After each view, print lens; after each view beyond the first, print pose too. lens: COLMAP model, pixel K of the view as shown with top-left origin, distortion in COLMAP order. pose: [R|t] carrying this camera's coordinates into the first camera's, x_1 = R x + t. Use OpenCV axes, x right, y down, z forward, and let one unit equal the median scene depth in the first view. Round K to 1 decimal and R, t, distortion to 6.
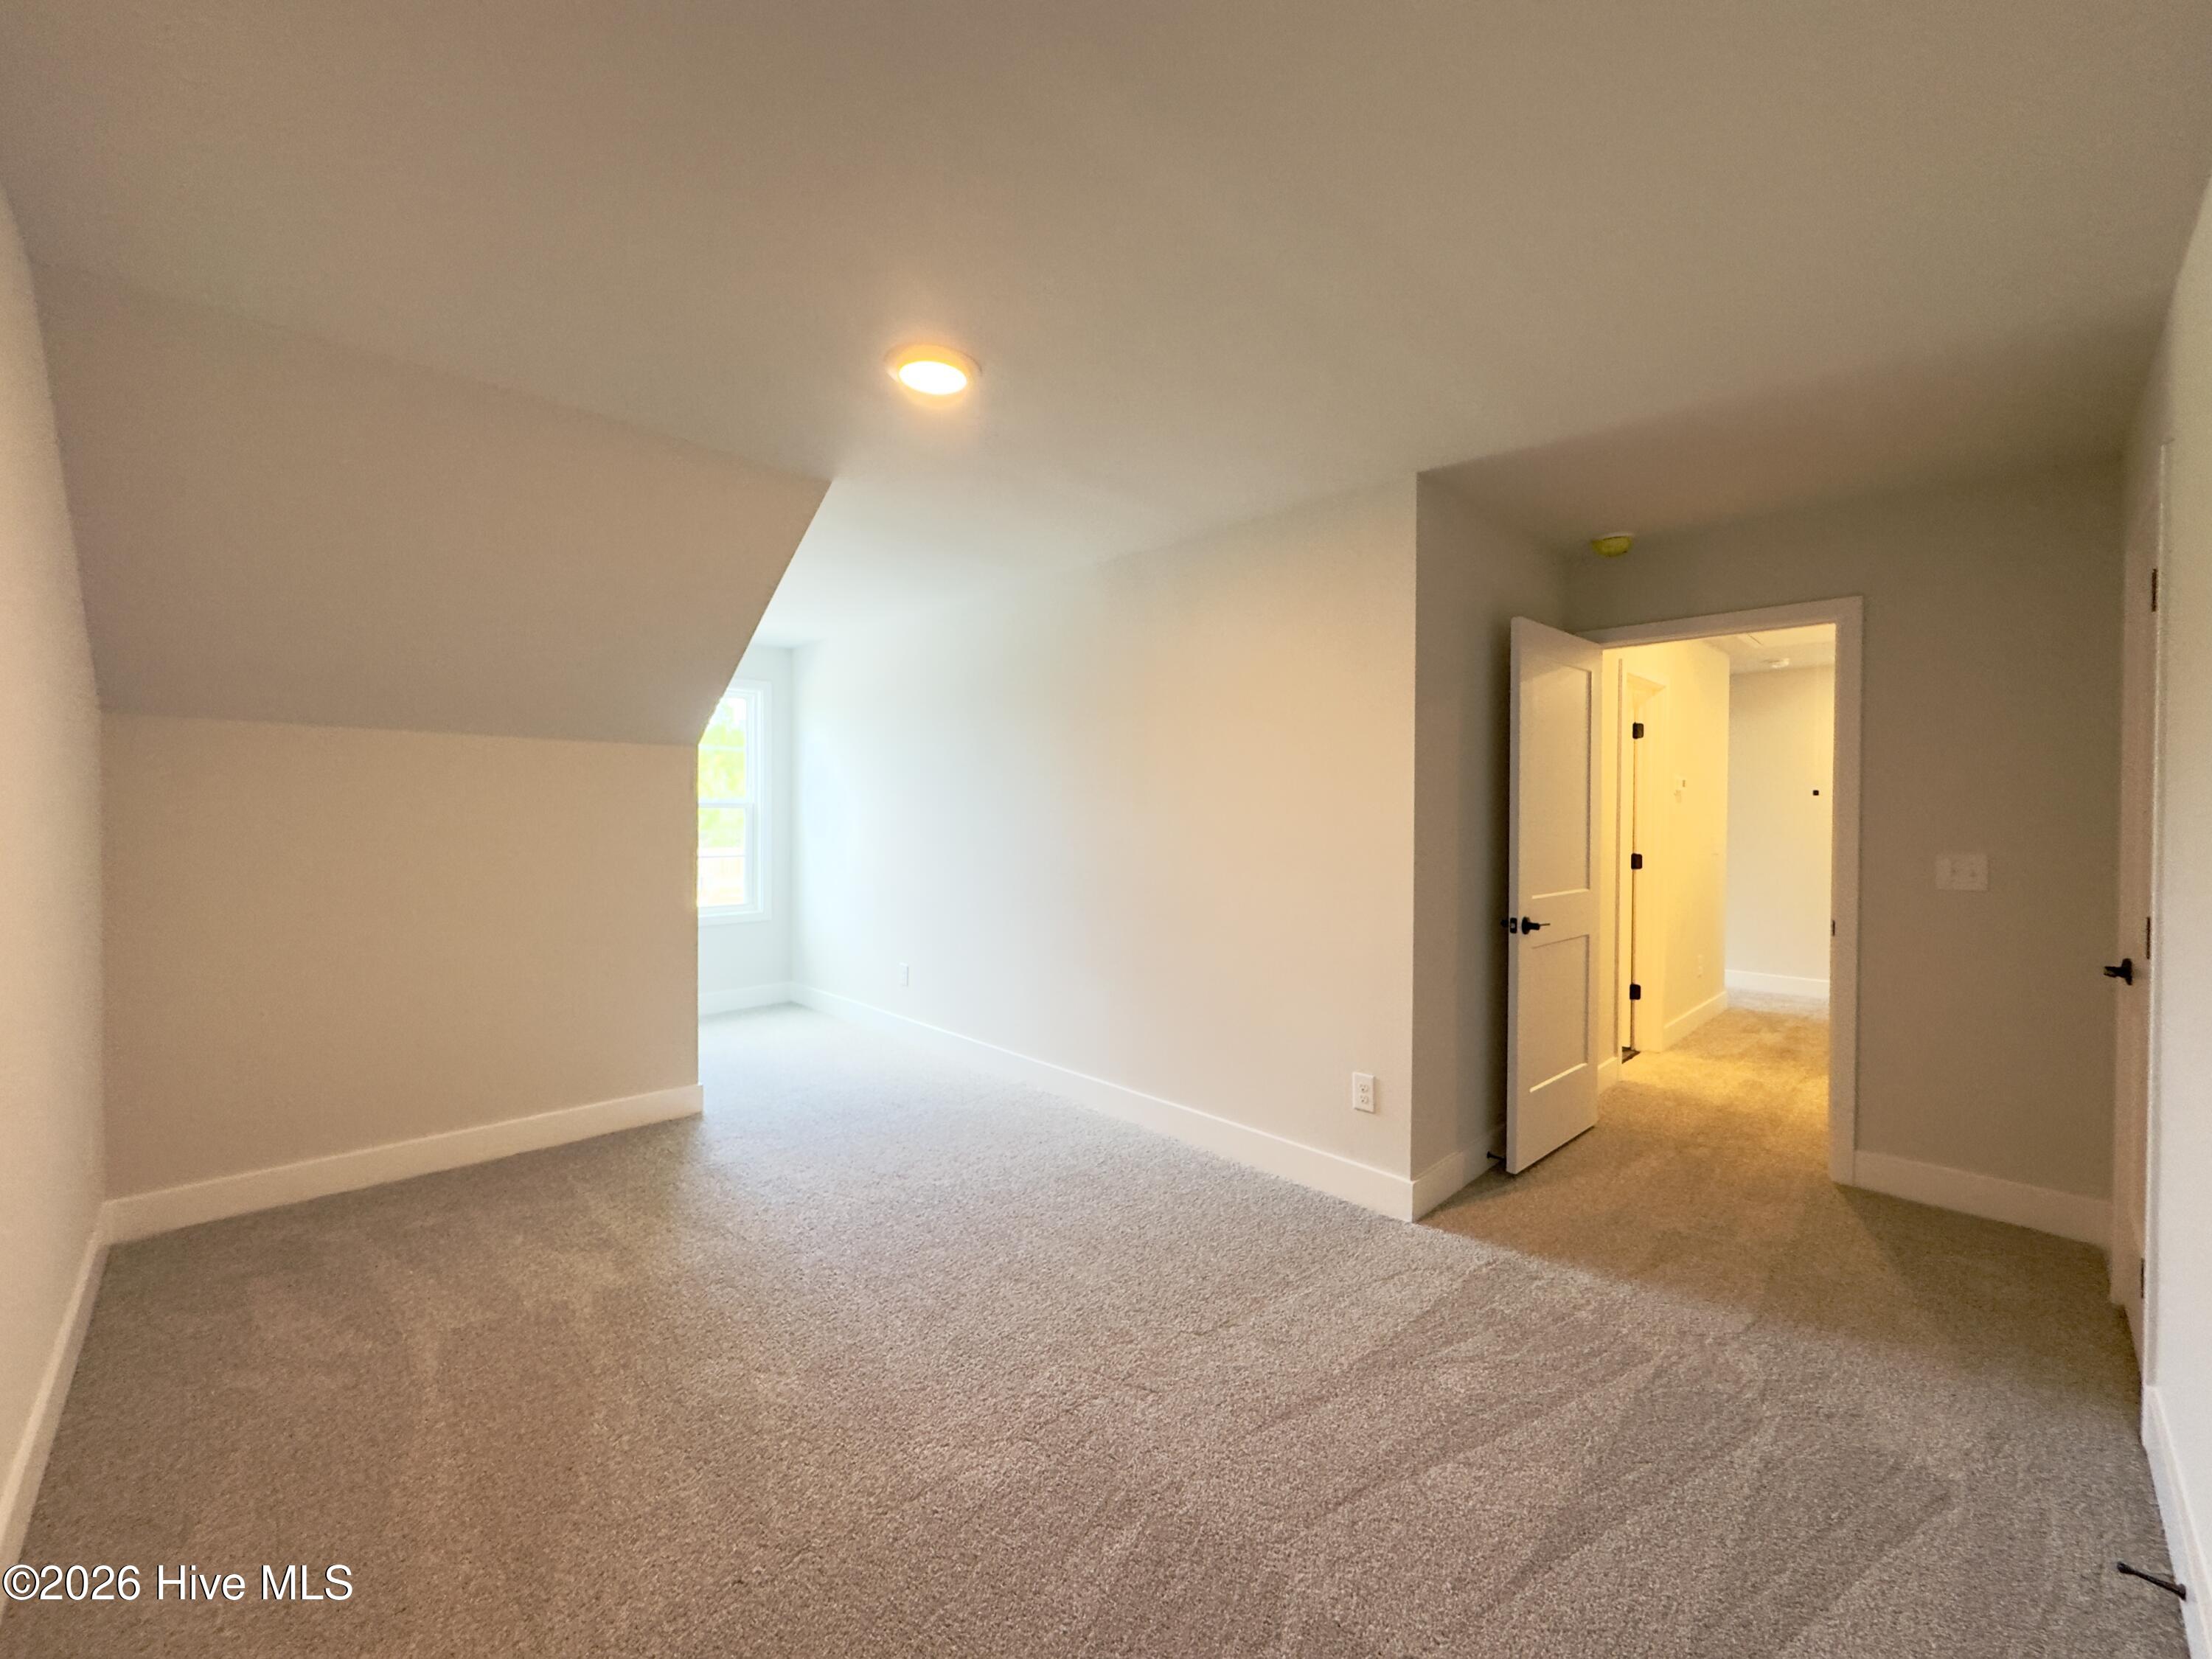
lens RADIAL K [[883.6, 0, 1112.0], [0, 883.6, 820.4], [0, 0, 1]] dist [-0.001100, 0.000090]
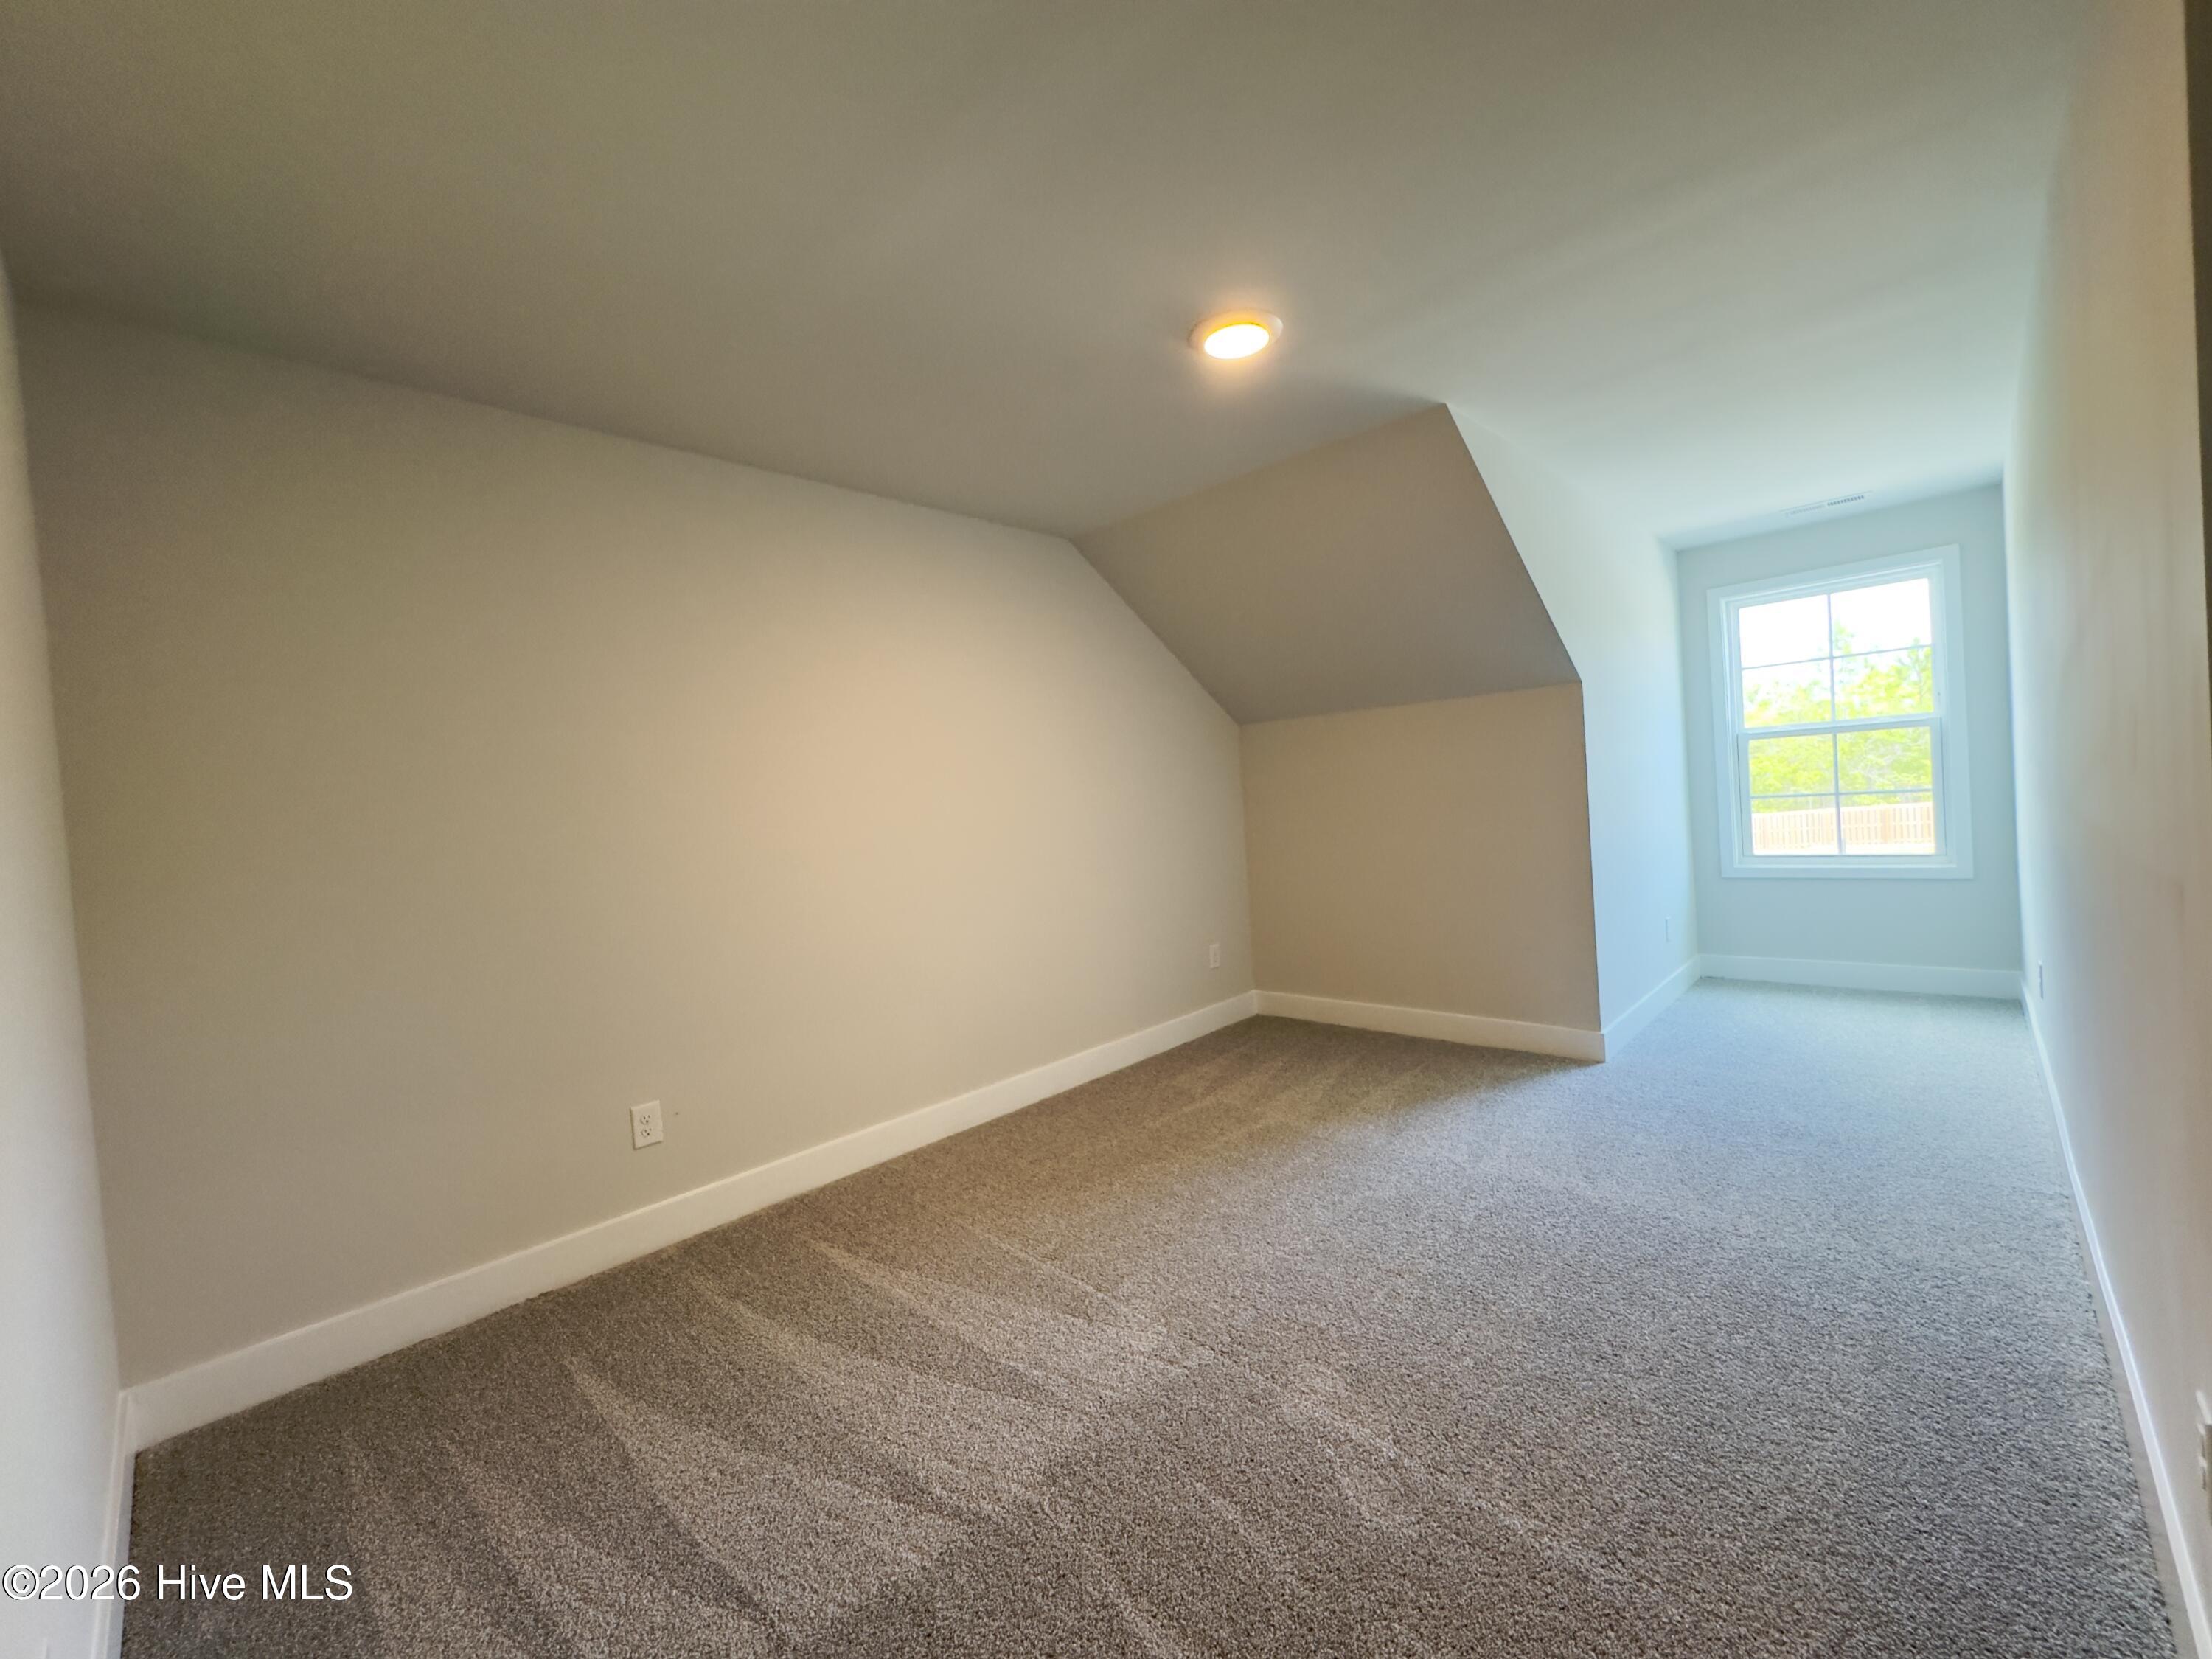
lens RADIAL K [[883.6, 0, 1112.0], [0, 883.6, 820.4], [0, 0, 1]] dist [-0.001100, 0.000090]
pose [[0.047702, 0.015559, -0.998740, 0.651510], [0.054923, 0.998325, 0.018176, 0.025480], [0.997350, -0.055721, 0.046768, 0.599153]]
